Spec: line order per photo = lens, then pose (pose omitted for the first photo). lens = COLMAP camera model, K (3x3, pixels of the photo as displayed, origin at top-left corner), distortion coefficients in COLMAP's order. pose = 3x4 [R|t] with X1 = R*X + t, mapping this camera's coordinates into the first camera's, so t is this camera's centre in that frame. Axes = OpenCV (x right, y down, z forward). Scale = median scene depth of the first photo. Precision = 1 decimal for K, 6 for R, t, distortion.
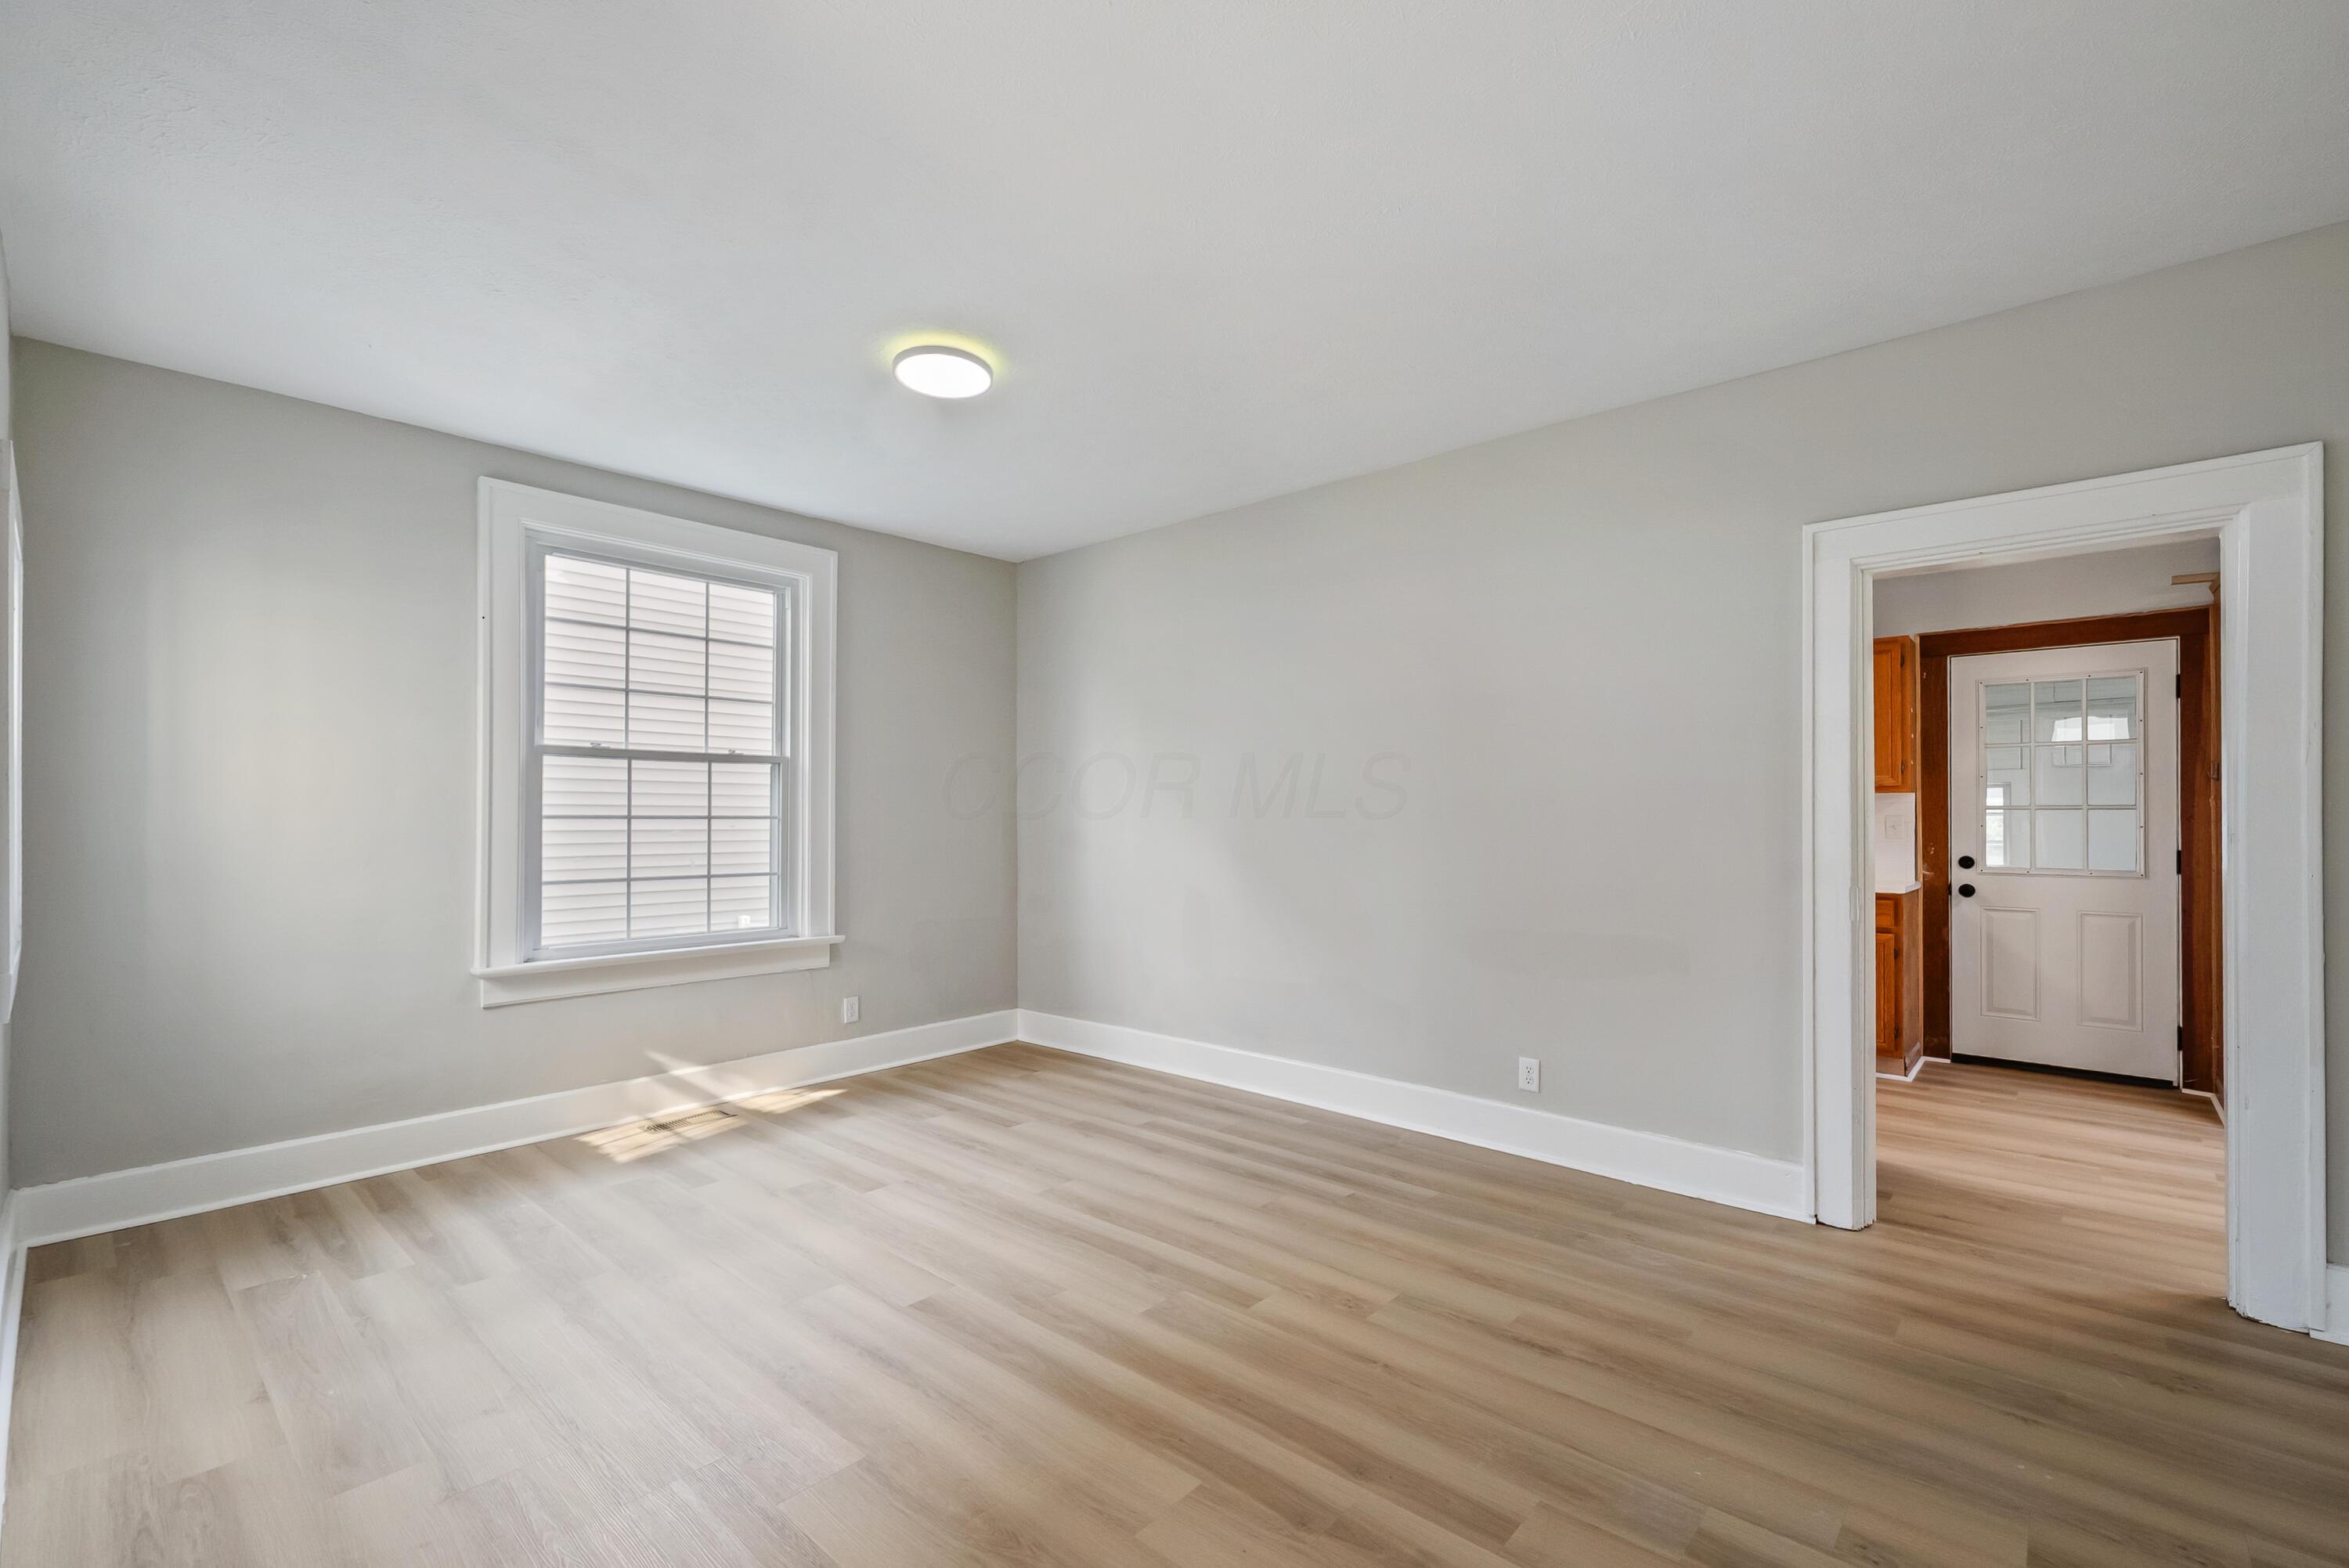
lens RADIAL K [[965.1, 0, 1168.8], [0, 965.1, 815.1], [0, 0, 1]] dist [0.000914, -0.000056]
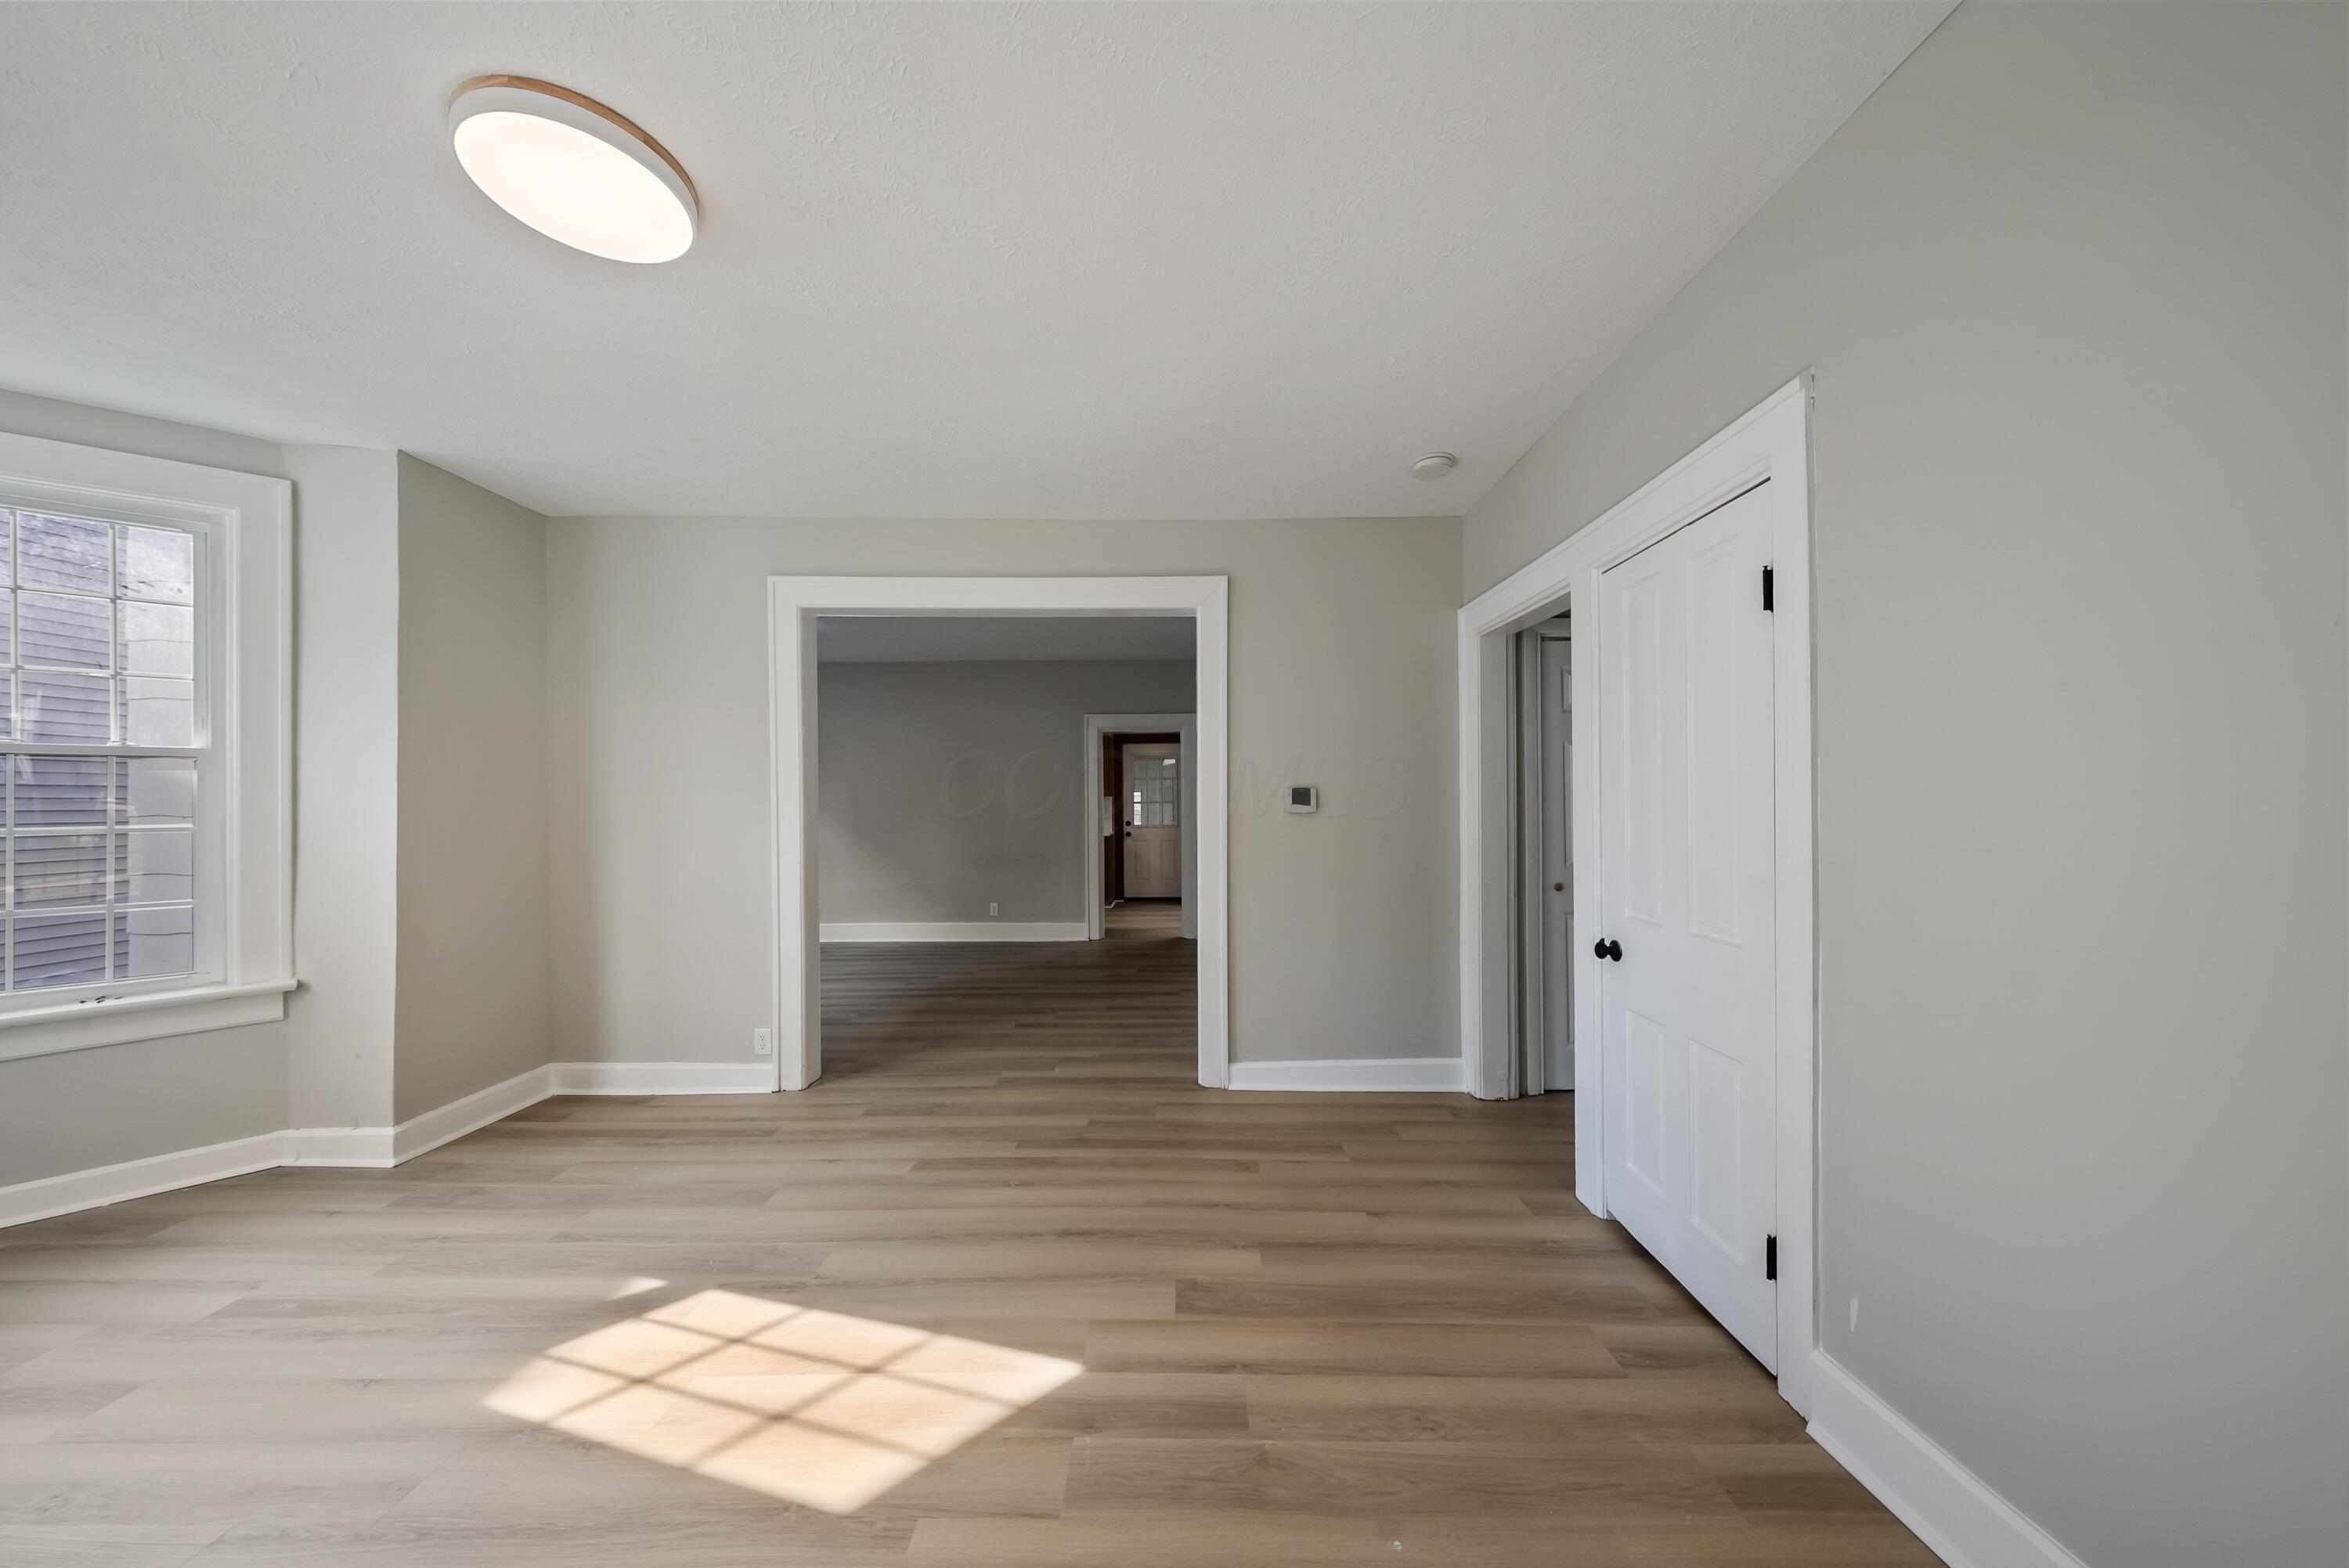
lens RADIAL K [[803.7, 0, 1154.9], [0, 803.7, 792.5], [0, 0, 1]] dist [0.002618, -0.000423]
pose [[0.754115, -0.002365, 0.656738, -0.590049], [0.007495, 0.999959, -0.005006, -0.024267], [-0.656699, 0.008697, 0.754102, -0.741791]]
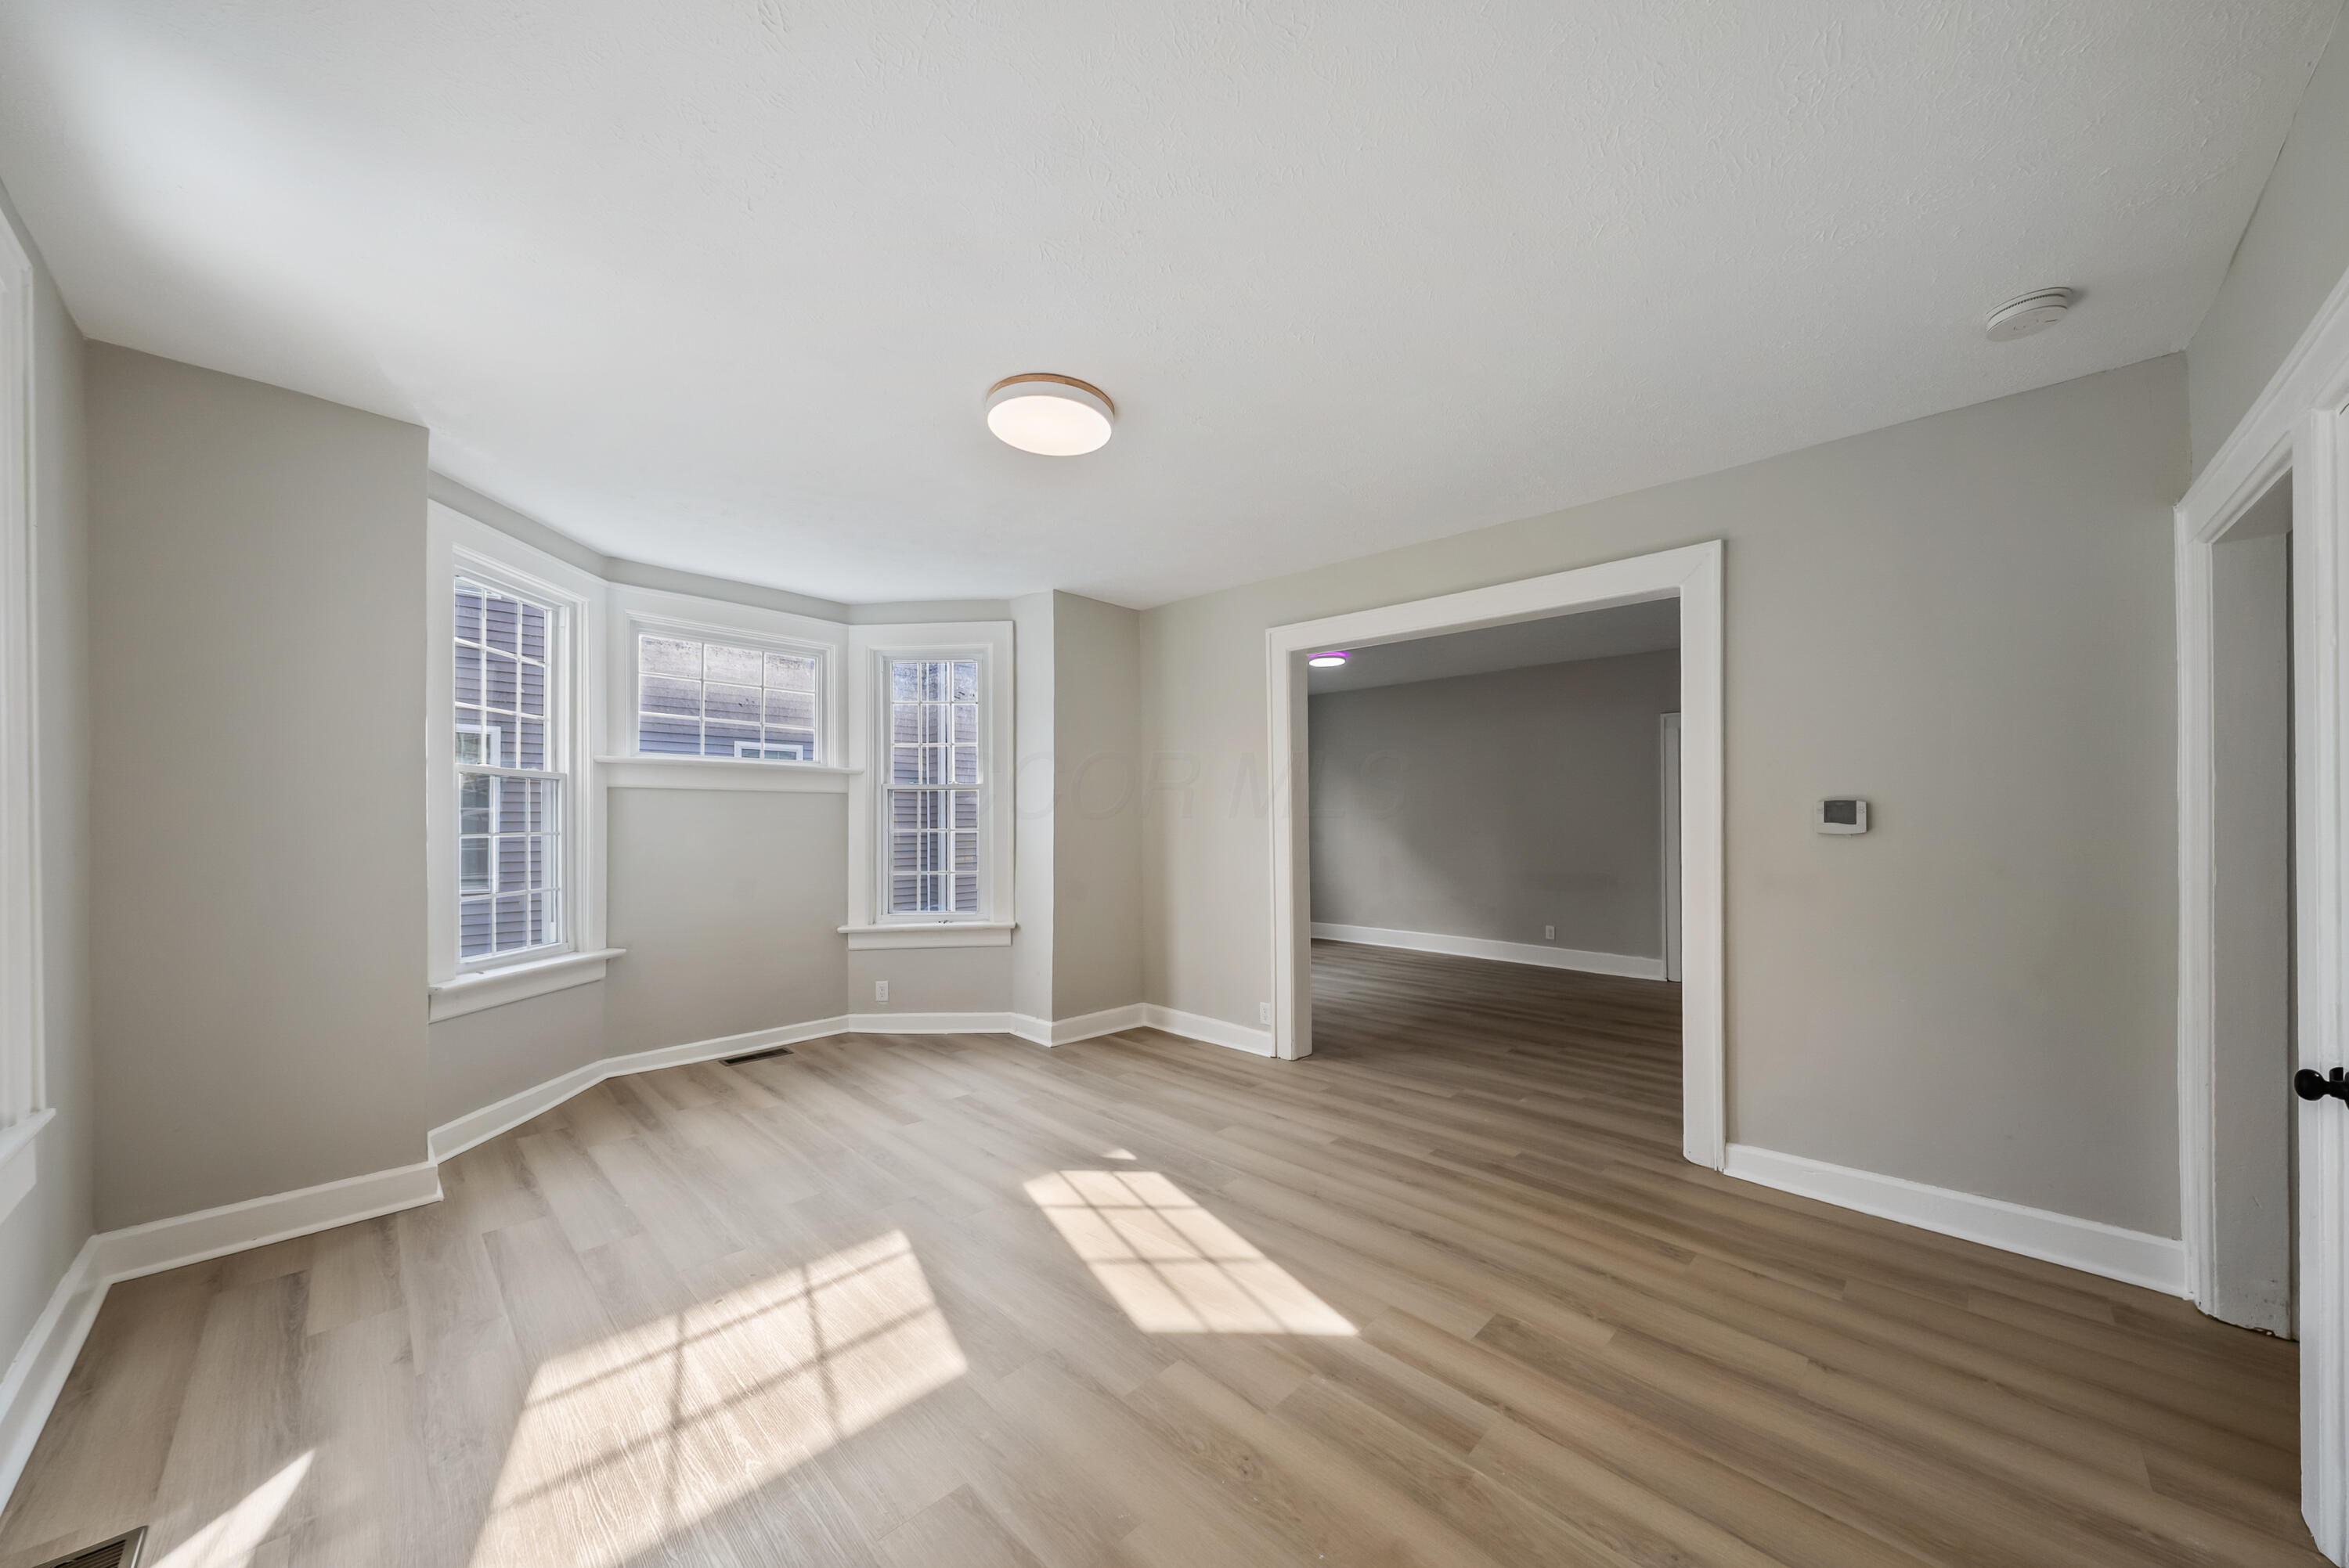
lens RADIAL K [[803.7, 0, 1134.1], [0, 803.7, 815.9], [0, 0, 1]] dist [0.002618, -0.000423]
pose [[0.997487, -0.006424, -0.070551, -0.425074], [0.006561, 0.999977, 0.001713, -0.025299], [0.070538, -0.002172, 0.997507, -0.876103]]
